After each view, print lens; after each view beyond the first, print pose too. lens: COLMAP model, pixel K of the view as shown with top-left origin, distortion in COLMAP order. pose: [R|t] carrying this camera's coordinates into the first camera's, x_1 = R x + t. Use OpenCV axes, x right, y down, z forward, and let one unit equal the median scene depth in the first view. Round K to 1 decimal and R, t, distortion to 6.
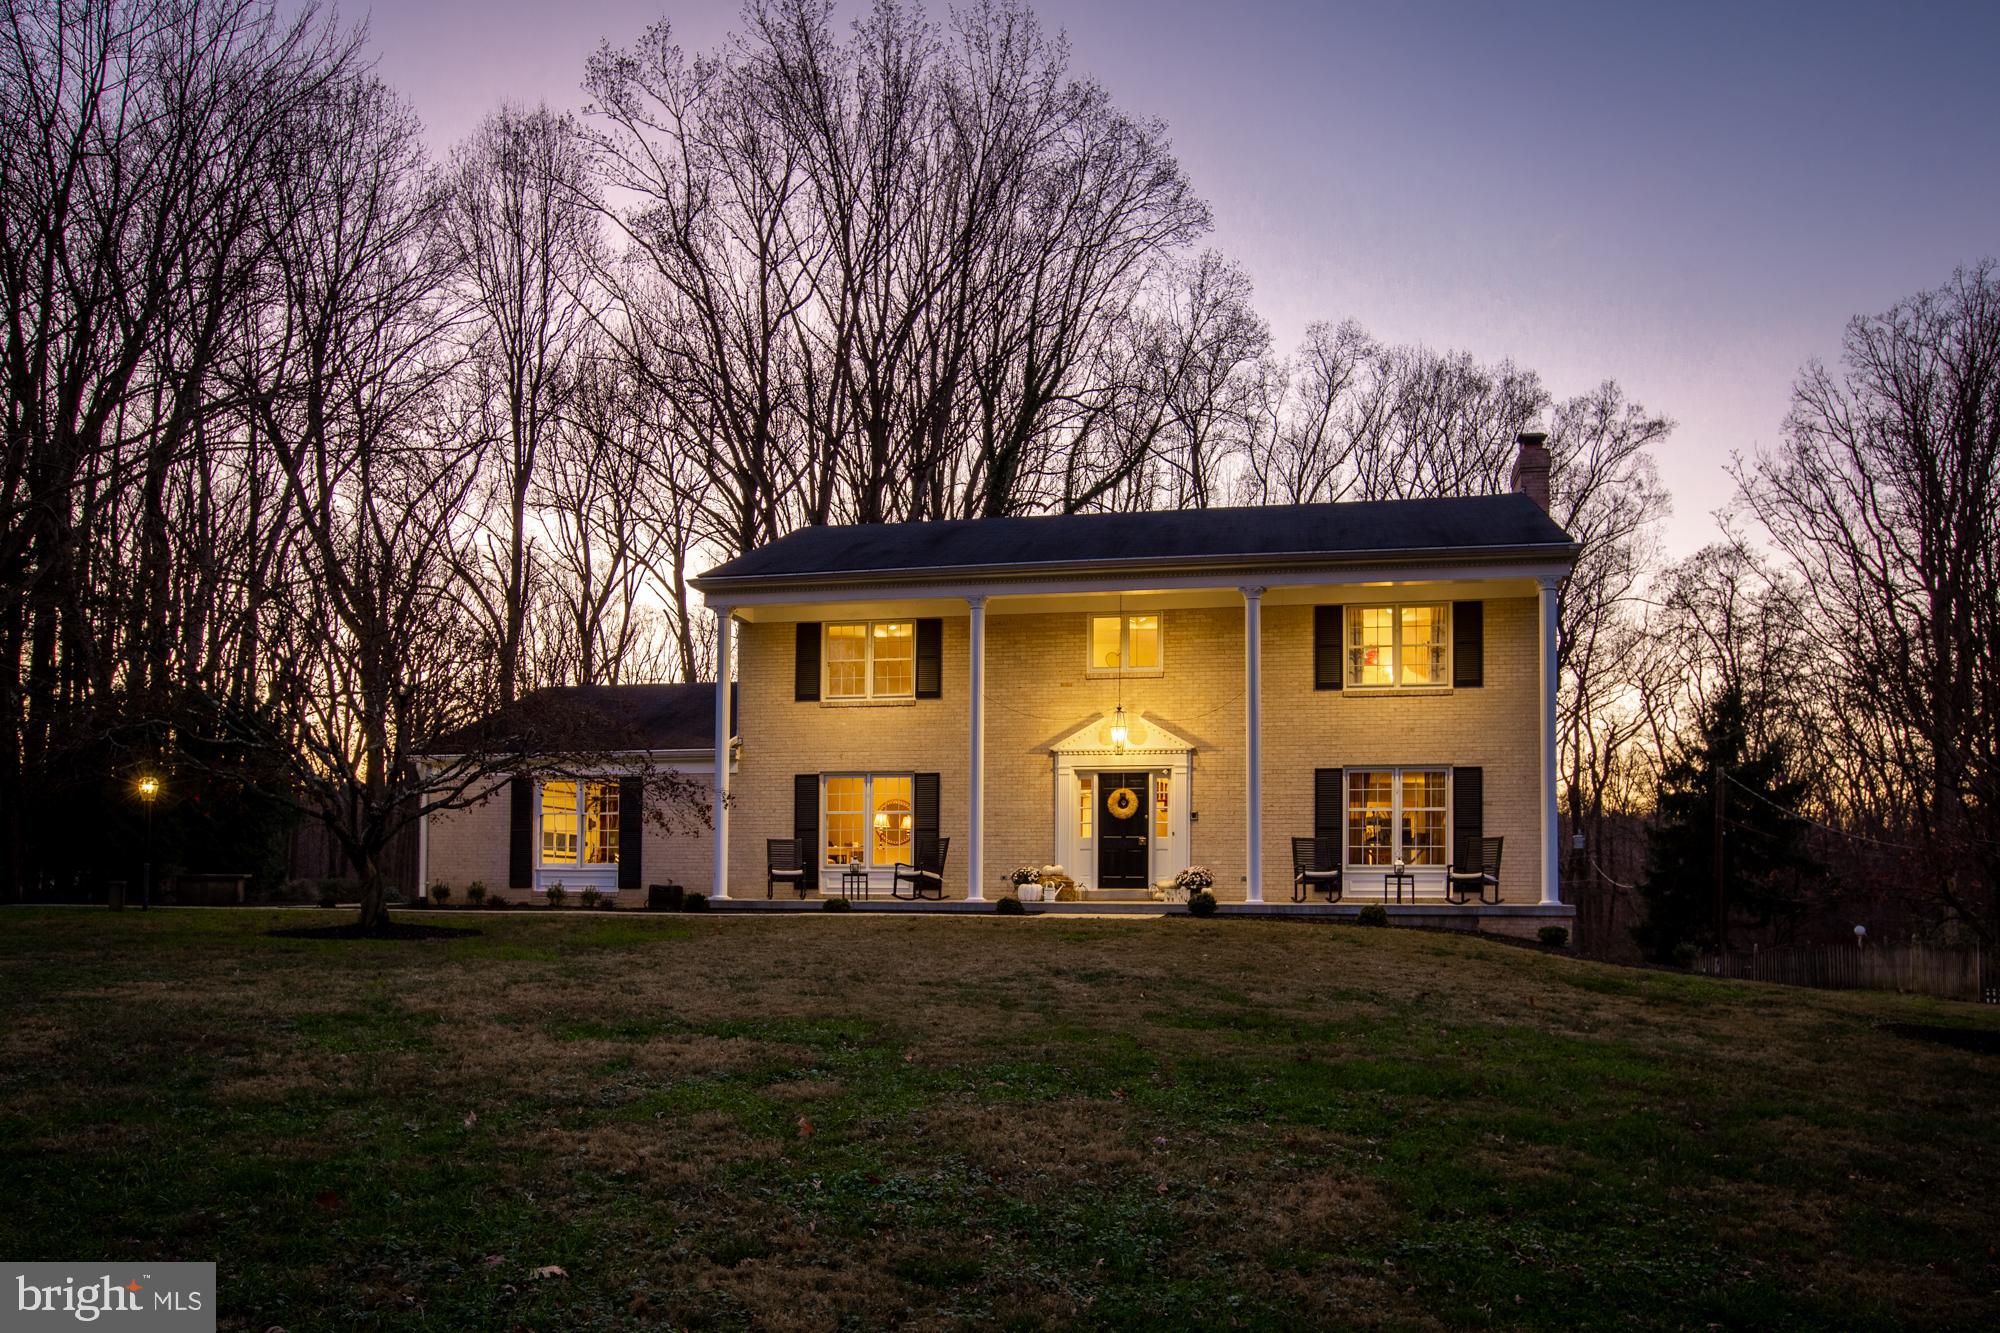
lens RADIAL K [[1454.7, 0, 1079.5], [0, 1454.7, 785.7], [0, 0, 1]] dist [-0.000066, 0.059600]
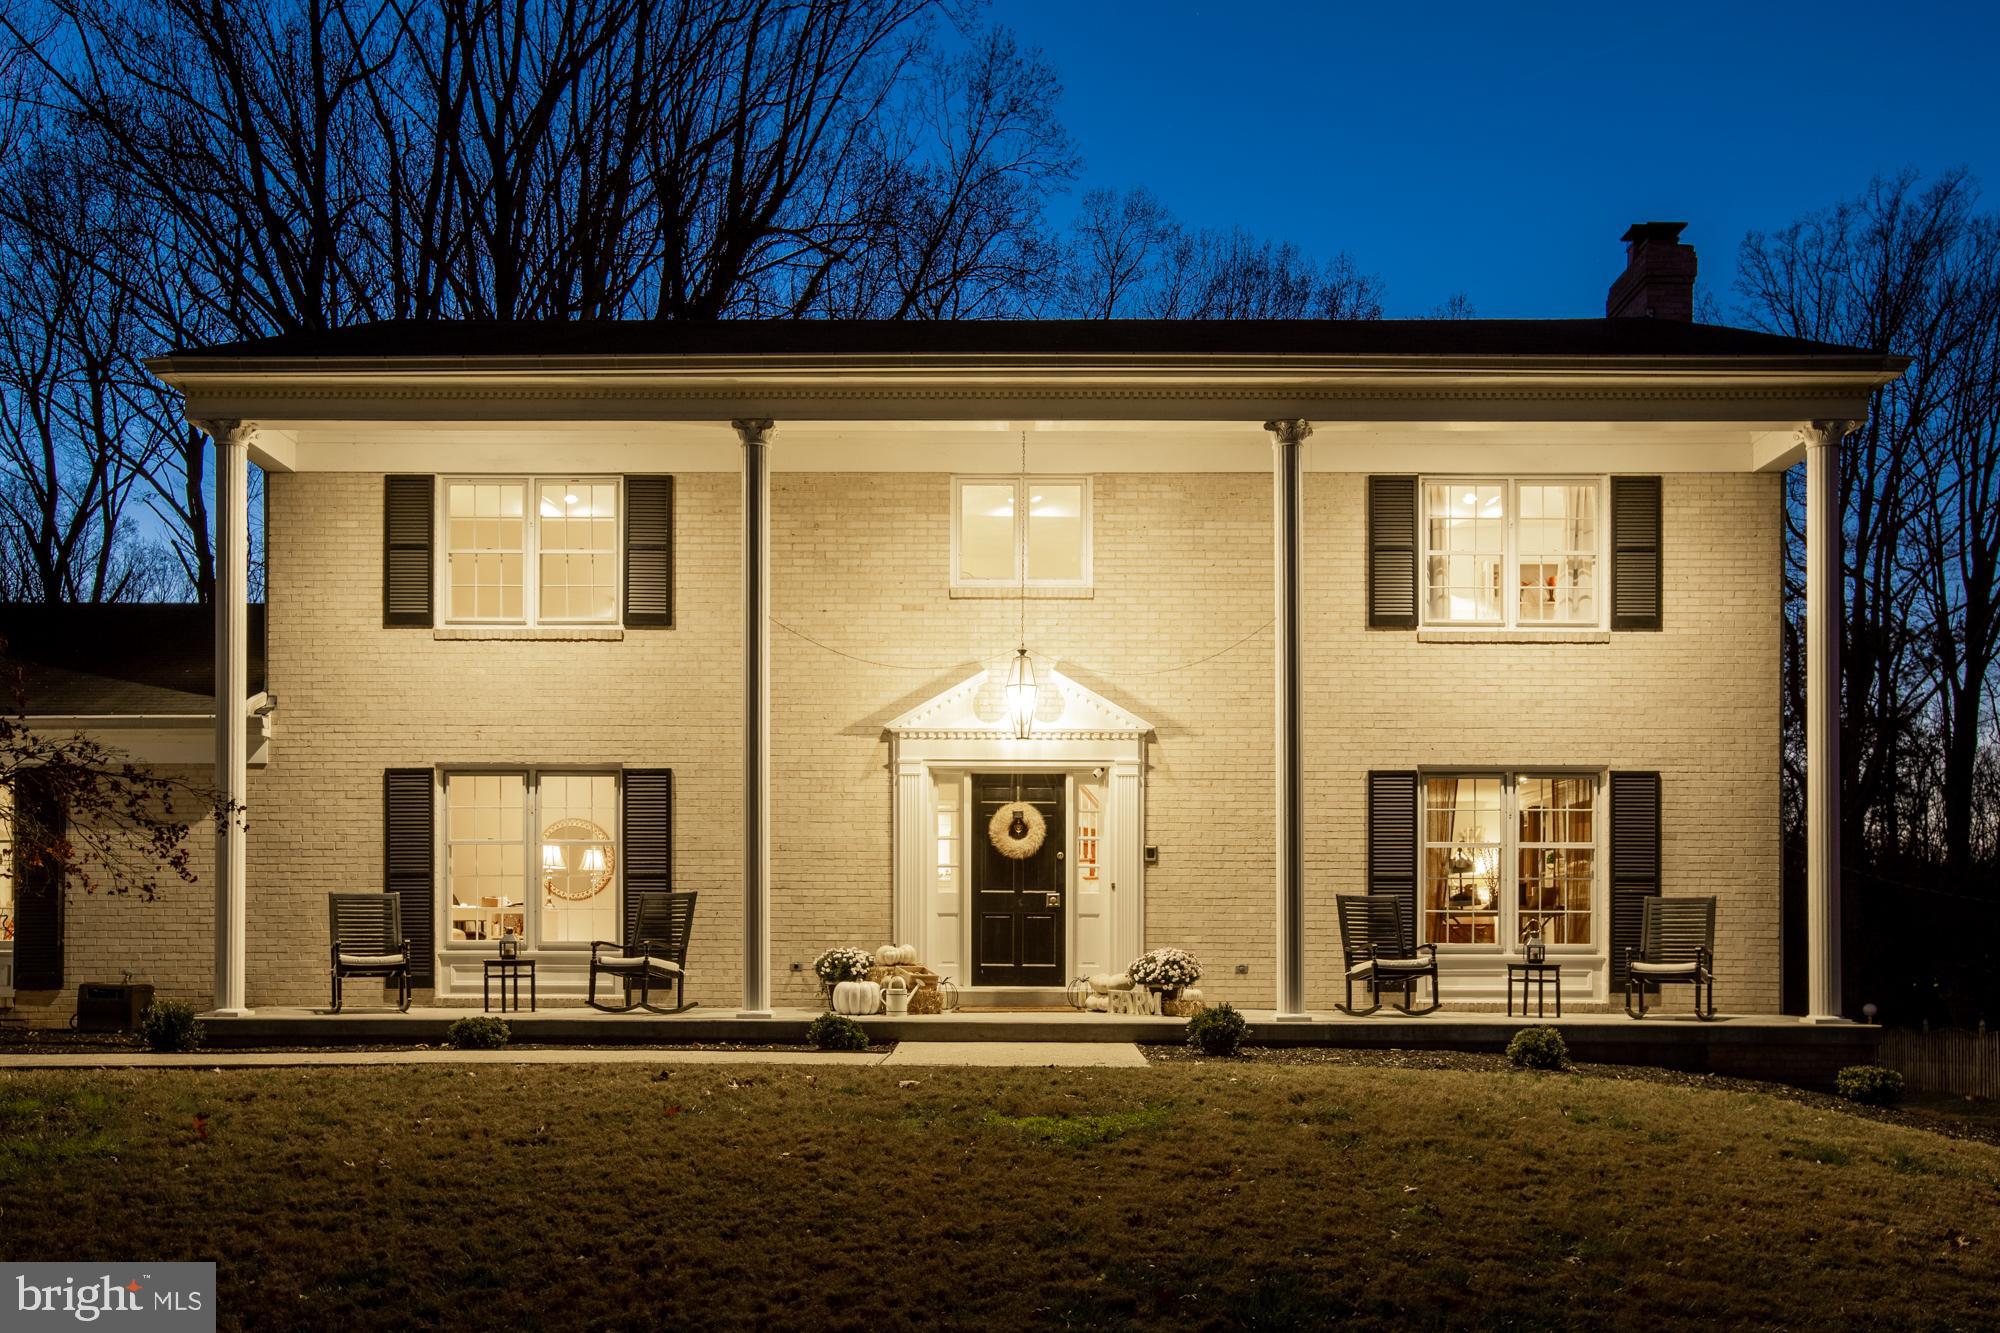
lens RADIAL K [[1749.9, 0, 1037.4], [0, 1749.9, 872.5], [0, 0, 1]] dist [0.006800, 0.022151]
pose [[0.985132, 0.005105, 0.171723, -0.075184], [-0.011620, 0.999249, 0.036958, 0.003721], [-0.171405, -0.038404, 0.984452, 0.350593]]
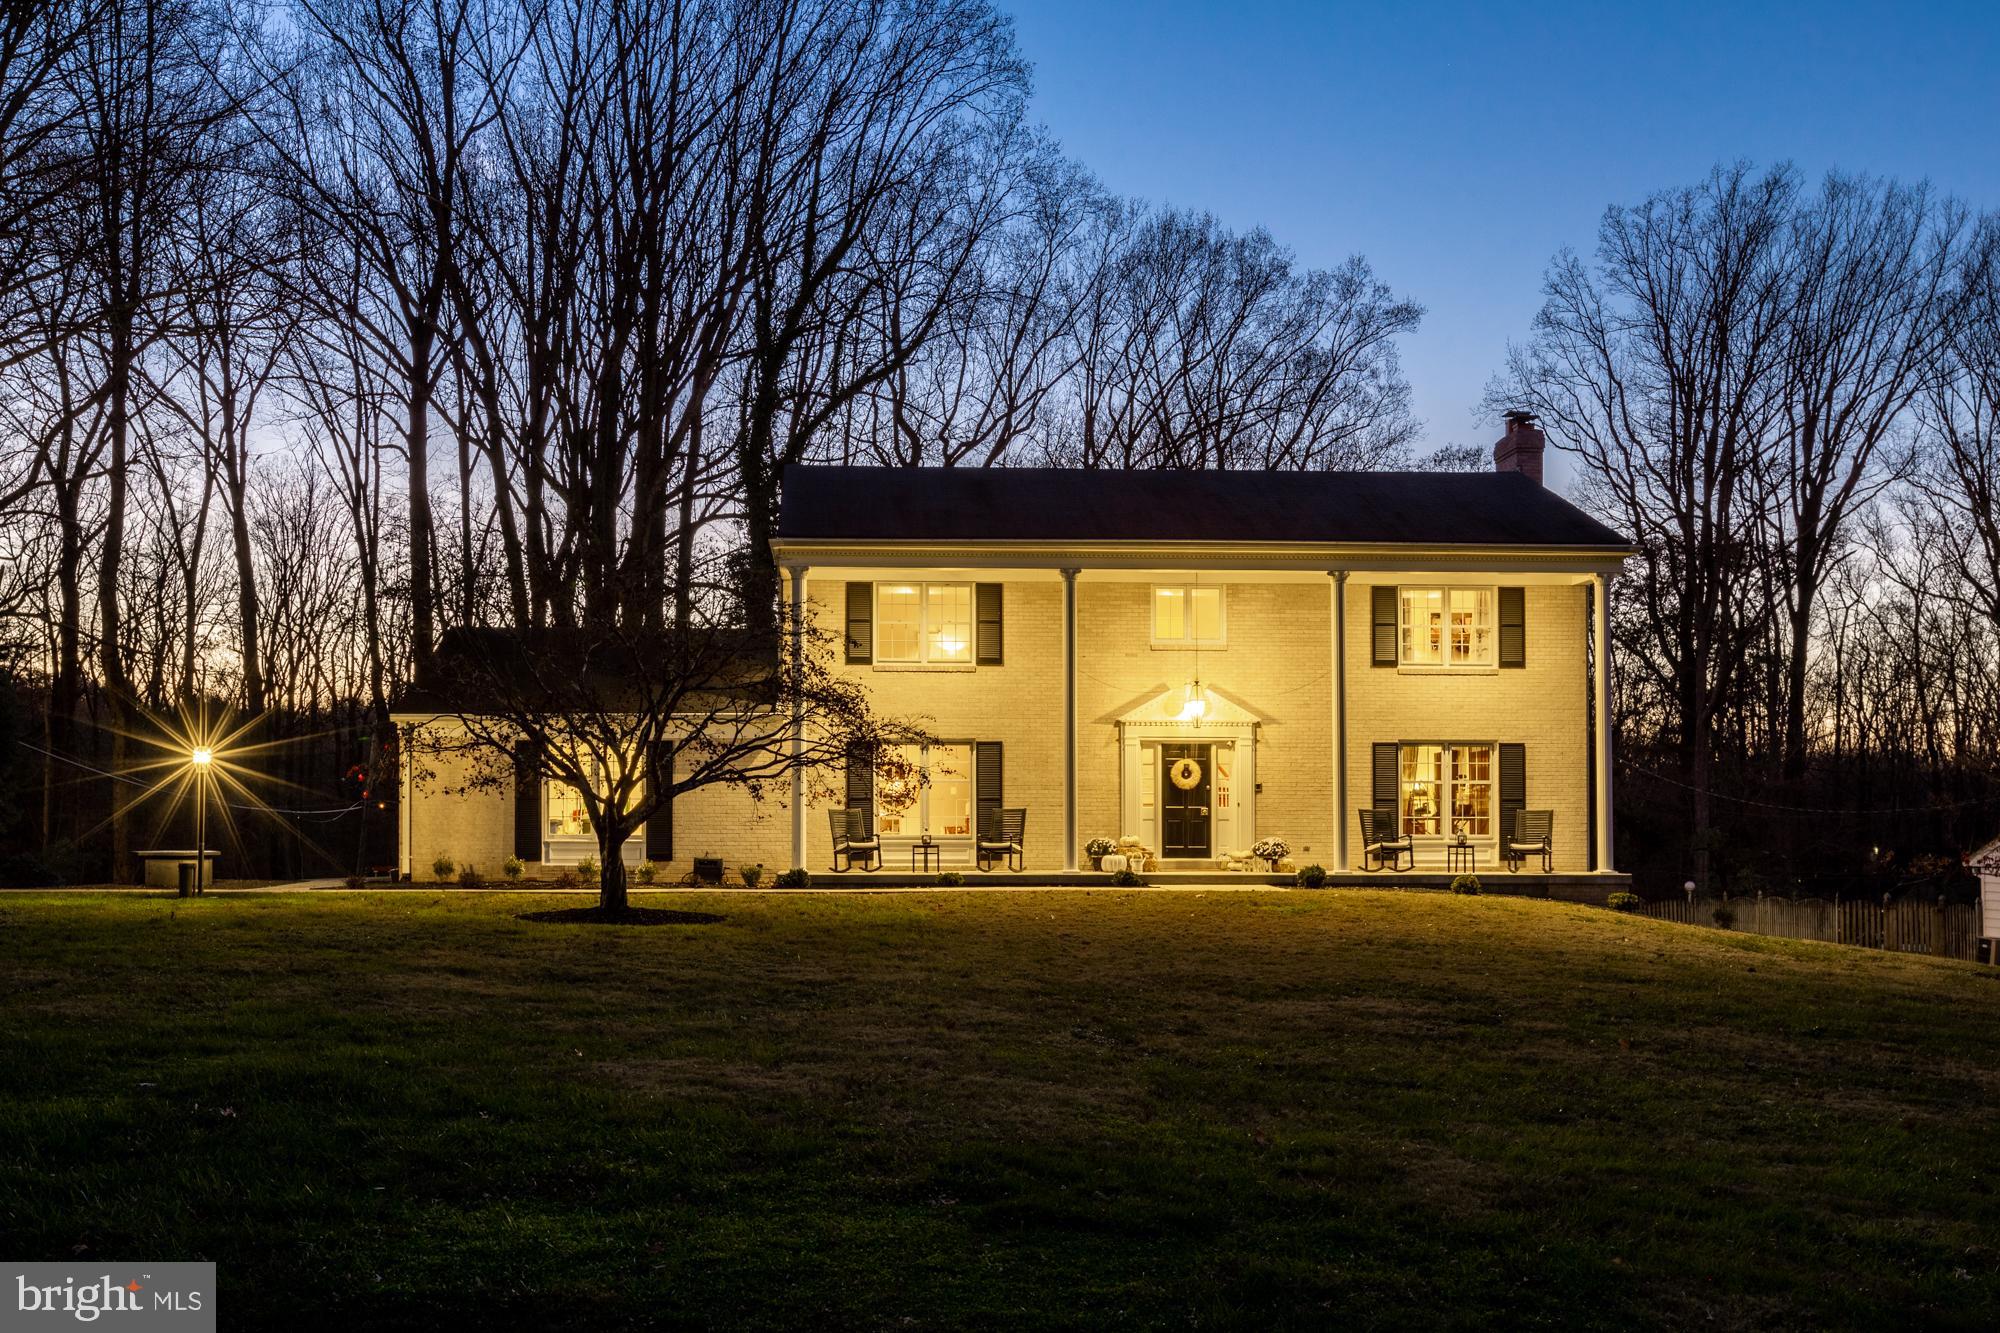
lens RADIAL K [[1933.1, 0, 1045.3], [0, 1933.1, 693.2], [0, 0, 1]] dist [0.067151, 0.037249]
pose [[0.965456, 0.013959, 0.260192, -0.413435], [-0.014092, 0.999900, -0.001353, -0.040656], [-0.260185, -0.002360, 0.965556, -0.271228]]
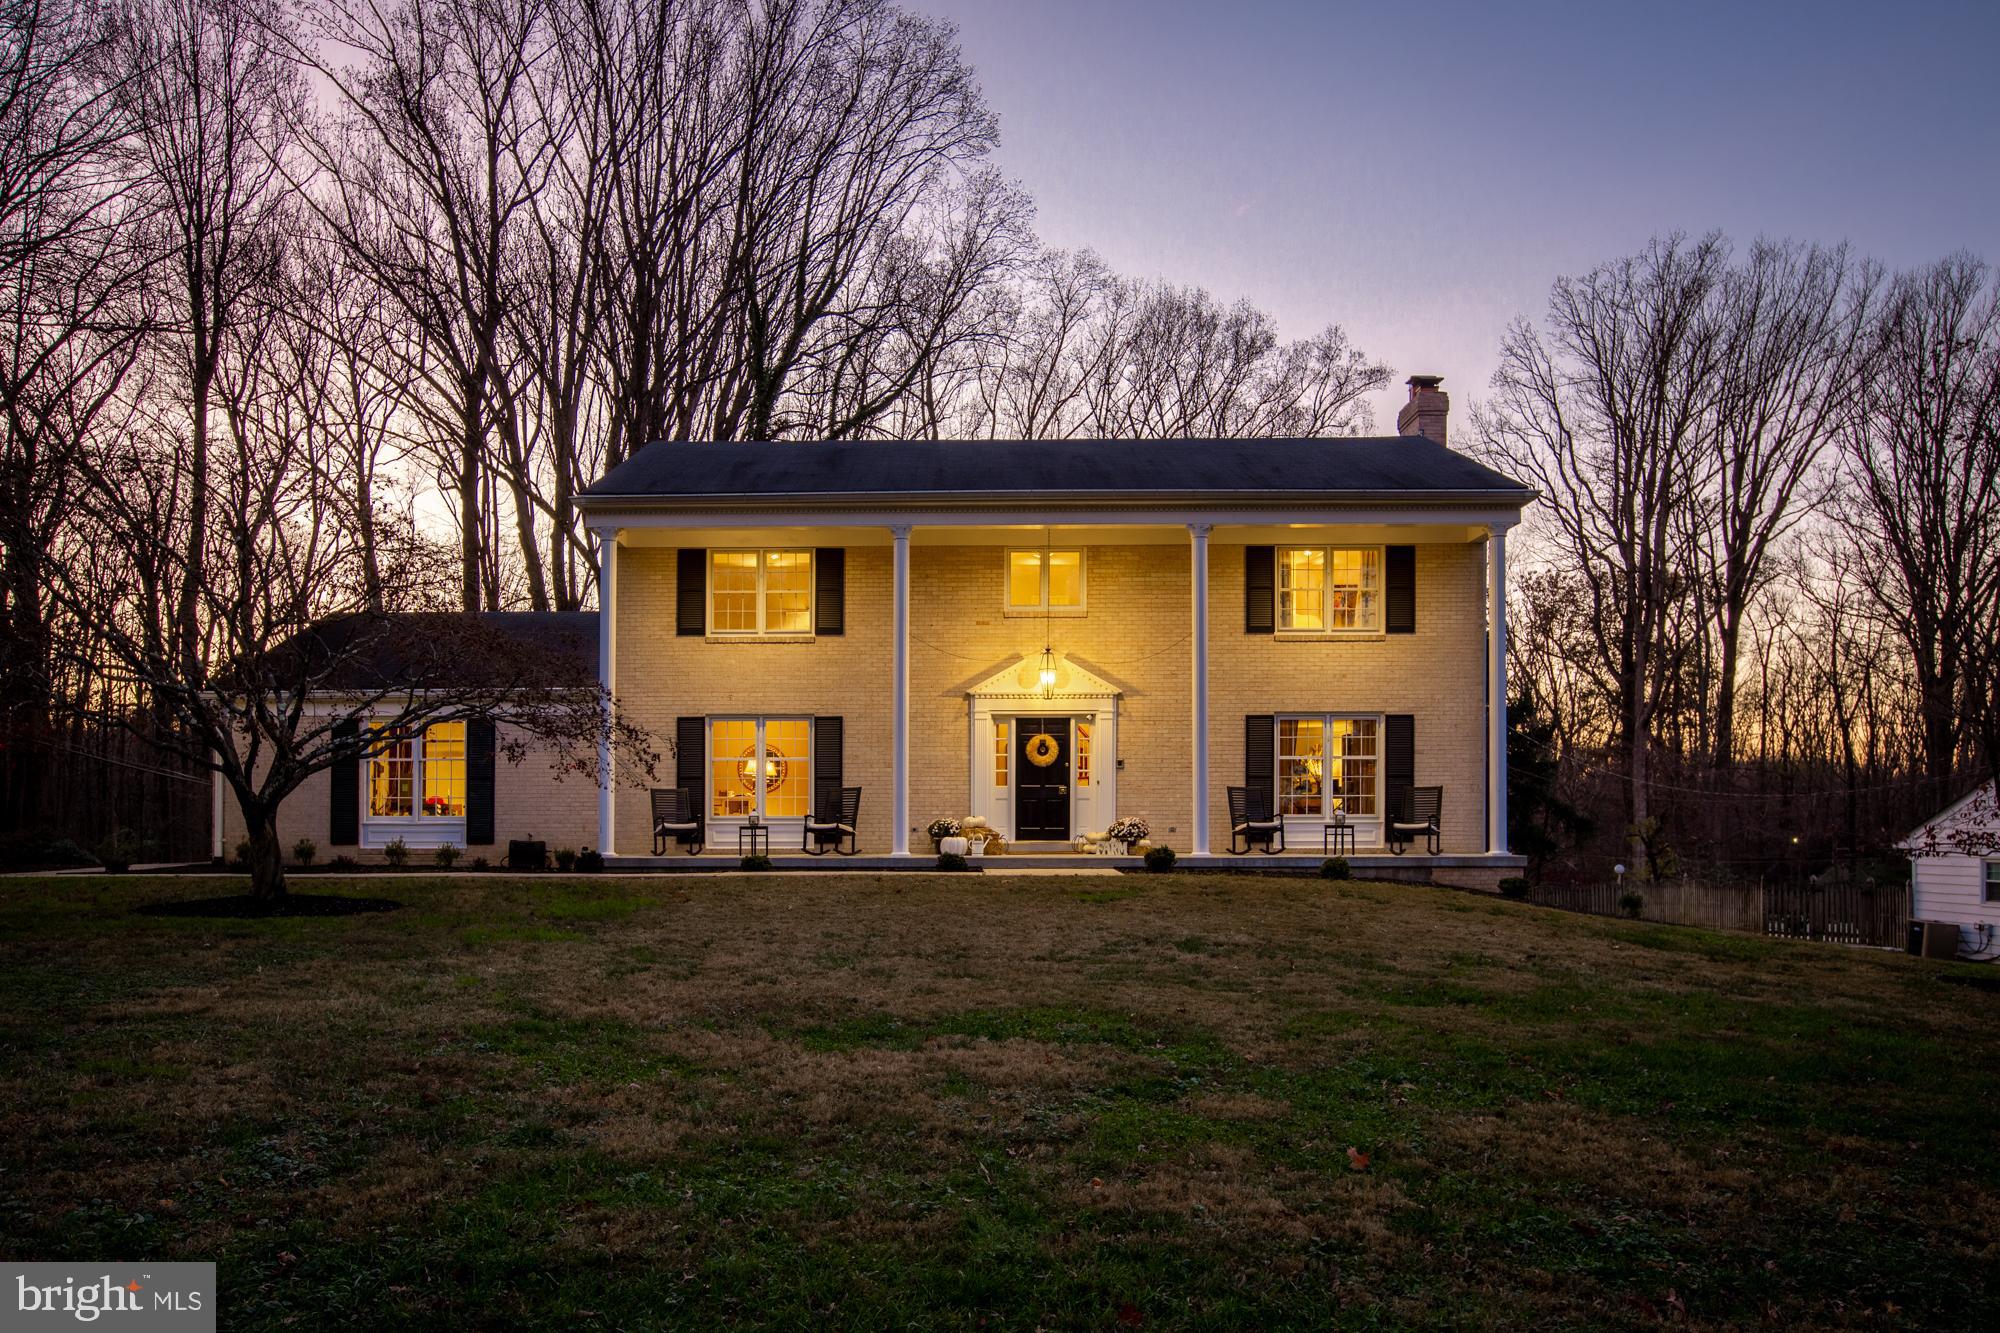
lens RADIAL K [[1487.1, 0, 1000.6], [0, 1487.1, 756.7], [0, 0, 1]] dist [0.027389, 0.009078]
pose [[0.984255, 0.002260, 0.176739, -0.166589], [-0.006434, 0.999714, 0.023045, -0.005726], [-0.176637, -0.023819, 0.983988, 0.055838]]
